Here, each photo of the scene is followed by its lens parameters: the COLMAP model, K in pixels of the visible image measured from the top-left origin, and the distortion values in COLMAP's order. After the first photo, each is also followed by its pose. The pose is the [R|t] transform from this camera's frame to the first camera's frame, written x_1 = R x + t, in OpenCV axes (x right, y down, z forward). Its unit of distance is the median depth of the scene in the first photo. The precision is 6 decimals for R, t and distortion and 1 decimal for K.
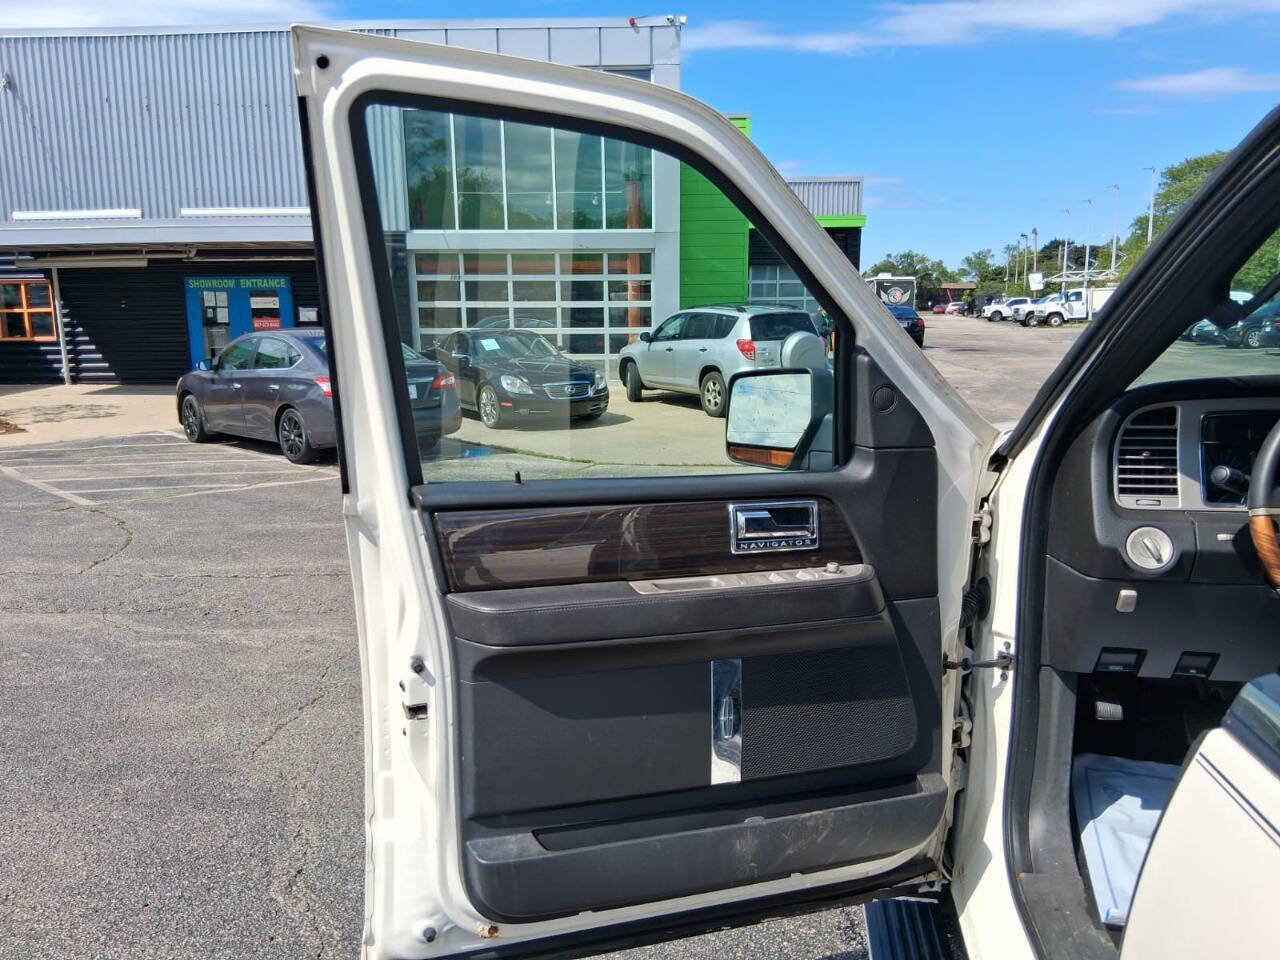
lens RADIAL K [[962.6, 0, 648.6], [0, 962.6, 459.2], [0, 0, 1]] dist [0.159156, -0.276814]
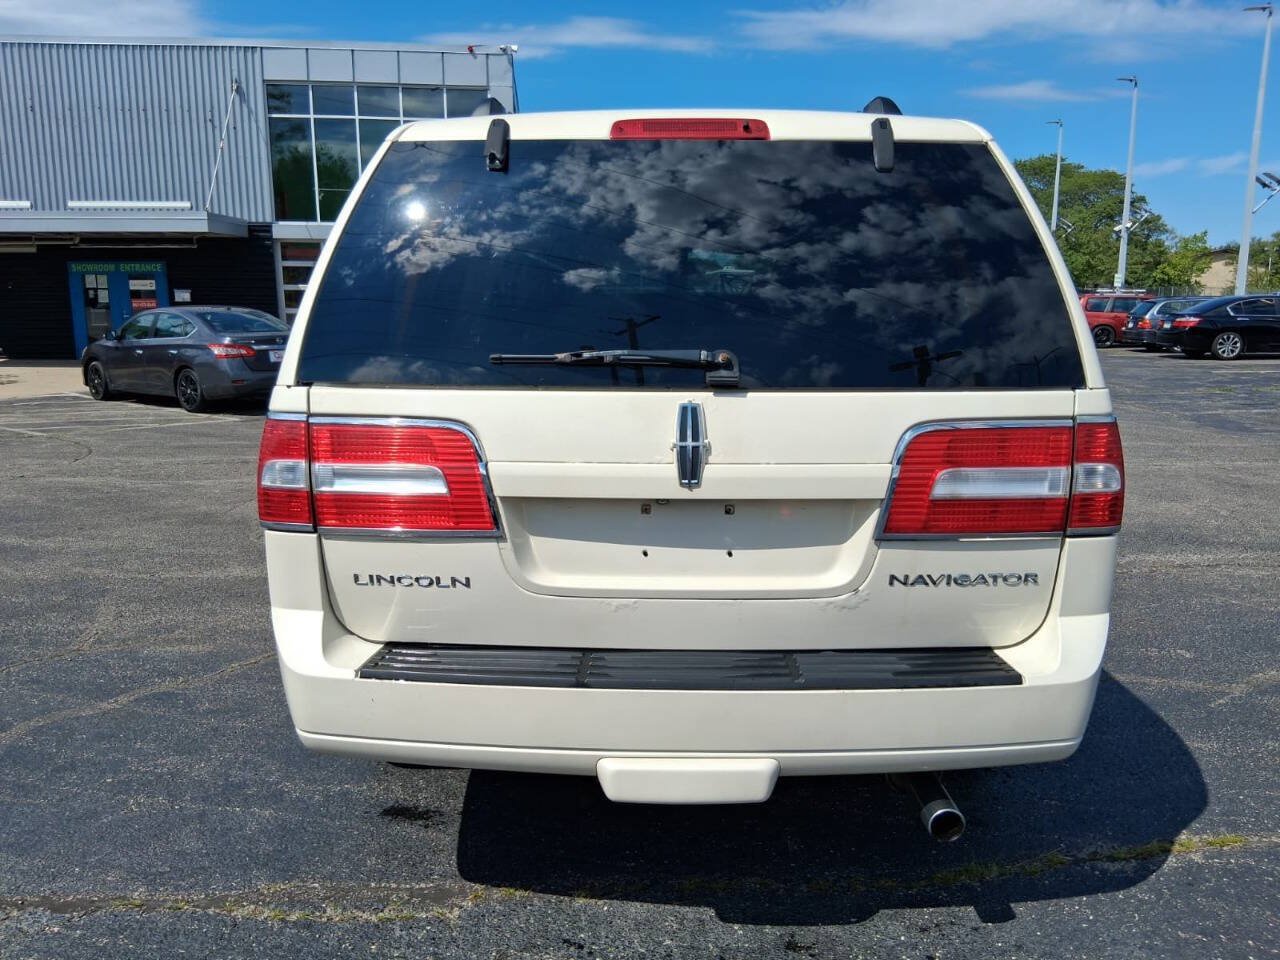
lens RADIAL K [[964.5, 0, 649.3], [0, 964.5, 481.5], [0, 0, 1]] dist [0.111475, -0.183242]
pose [[0.991632, -0.012441, 0.128498, 0.022181], [0.008098, 0.999380, 0.034263, 0.019443], [-0.128845, -0.032936, 0.991118, -0.119383]]
